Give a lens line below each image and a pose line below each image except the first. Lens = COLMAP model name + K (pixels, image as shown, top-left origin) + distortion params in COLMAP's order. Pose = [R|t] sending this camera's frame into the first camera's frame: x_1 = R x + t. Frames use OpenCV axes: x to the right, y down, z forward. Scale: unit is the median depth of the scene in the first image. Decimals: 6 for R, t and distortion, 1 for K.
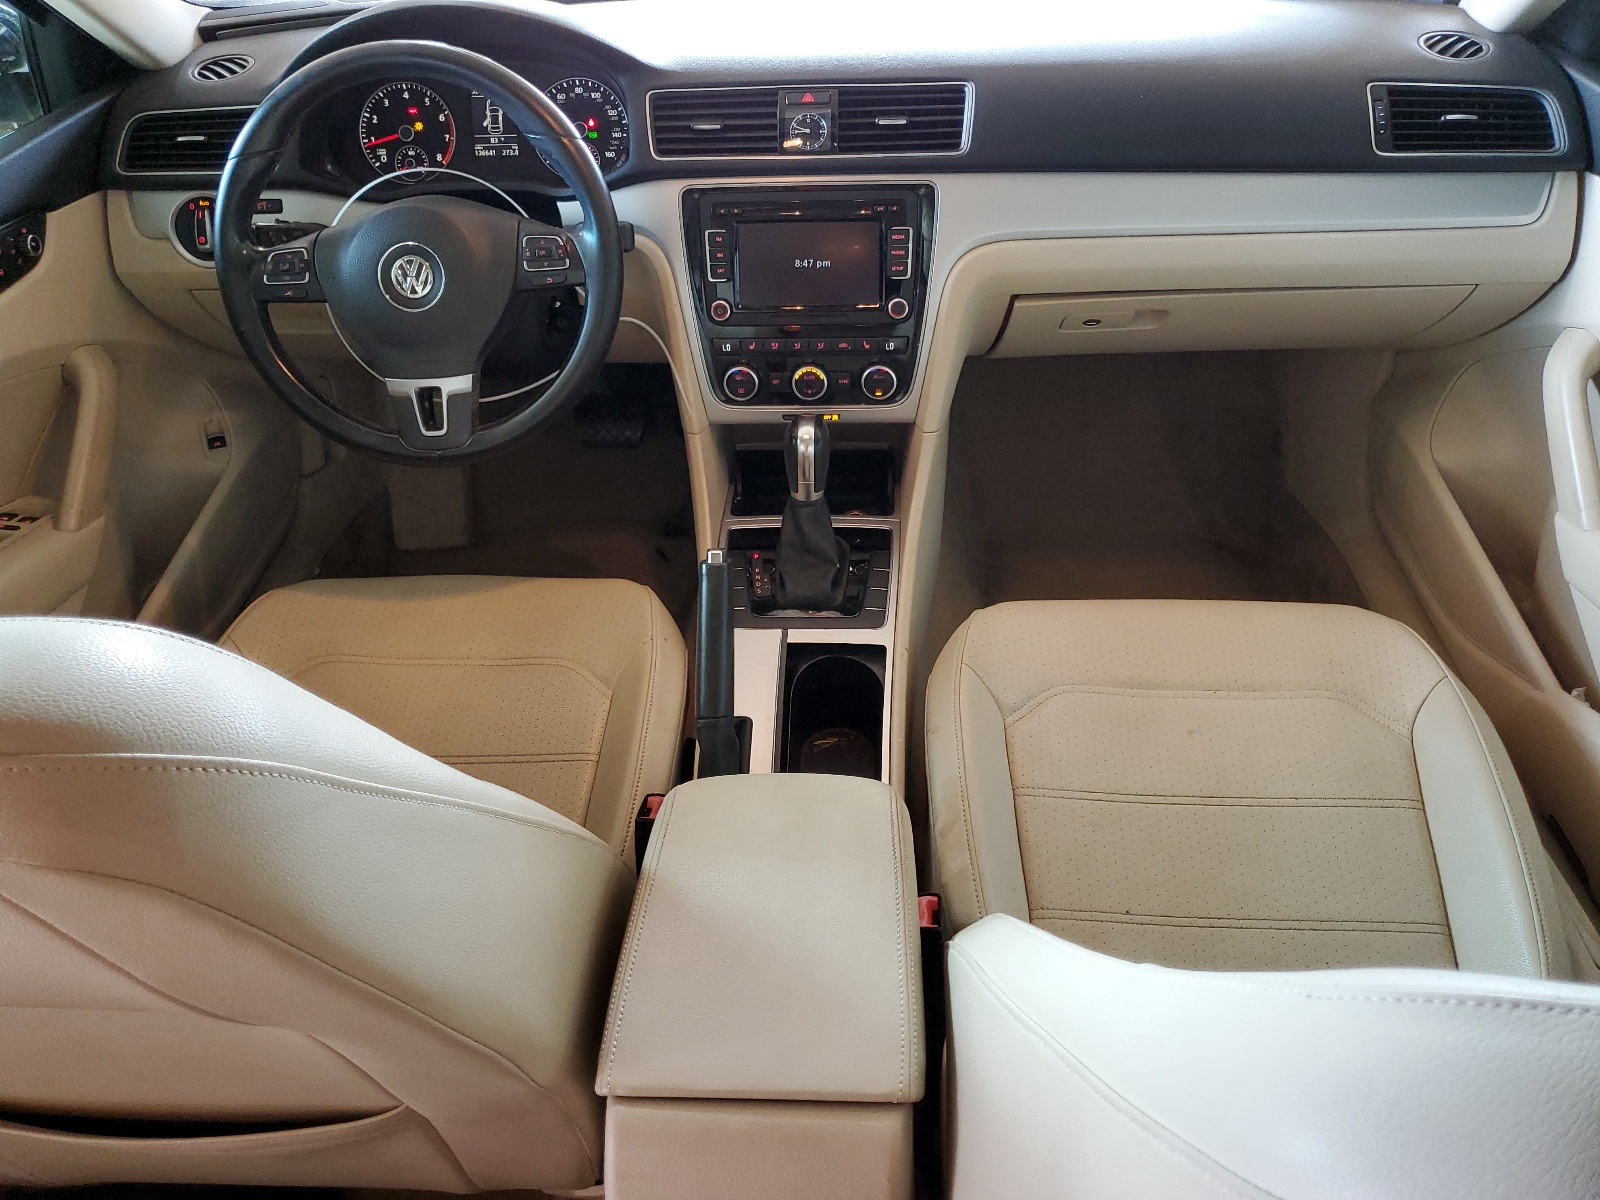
lens RADIAL K [[1238.9, 0, 803.7], [0, 1238.9, 595.1], [0, 0, 1]] dist [0.007709, 0.002490]
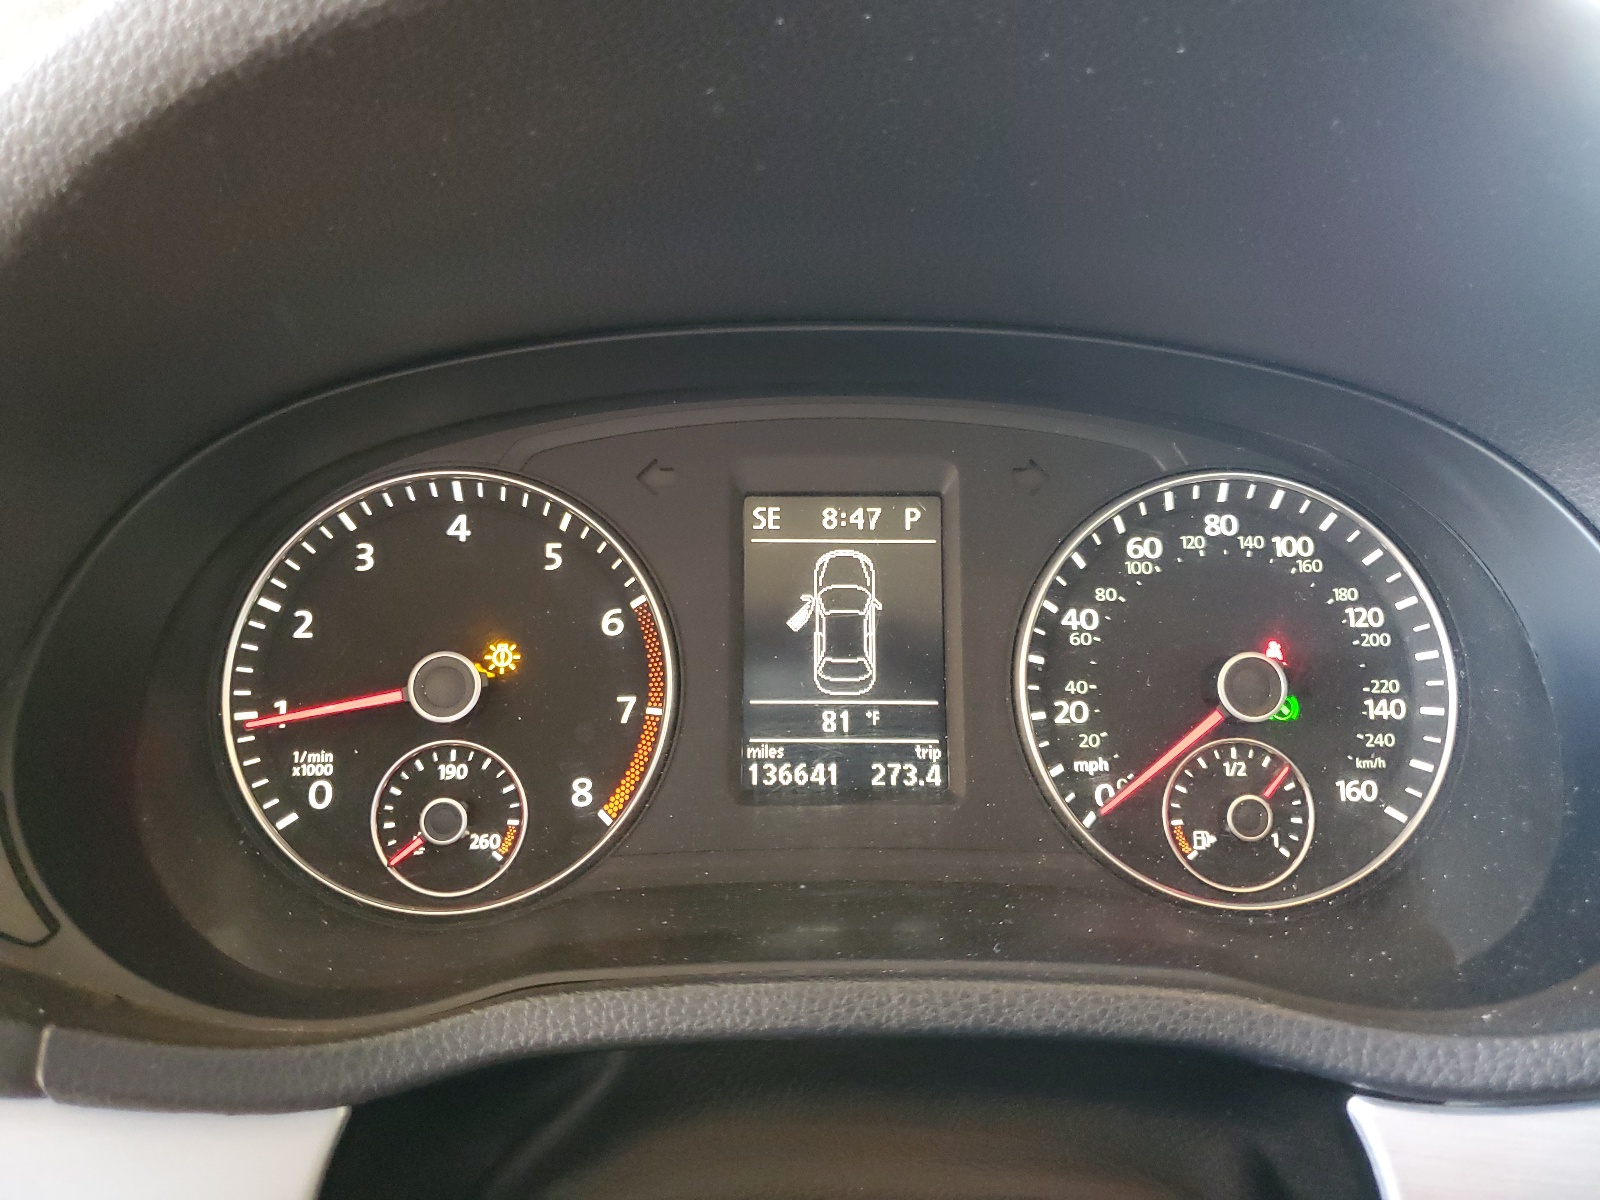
lens RADIAL K [[1238.9, 0, 796.0], [0, 1238.9, 598.5], [0, 0, 1]] dist [0.007709, 0.002490]
pose [[0.997061, 0.022463, 0.073251, -0.274526], [0.005951, 0.930460, -0.366345, -0.306162], [-0.076386, 0.365704, 0.927591, 0.787373]]
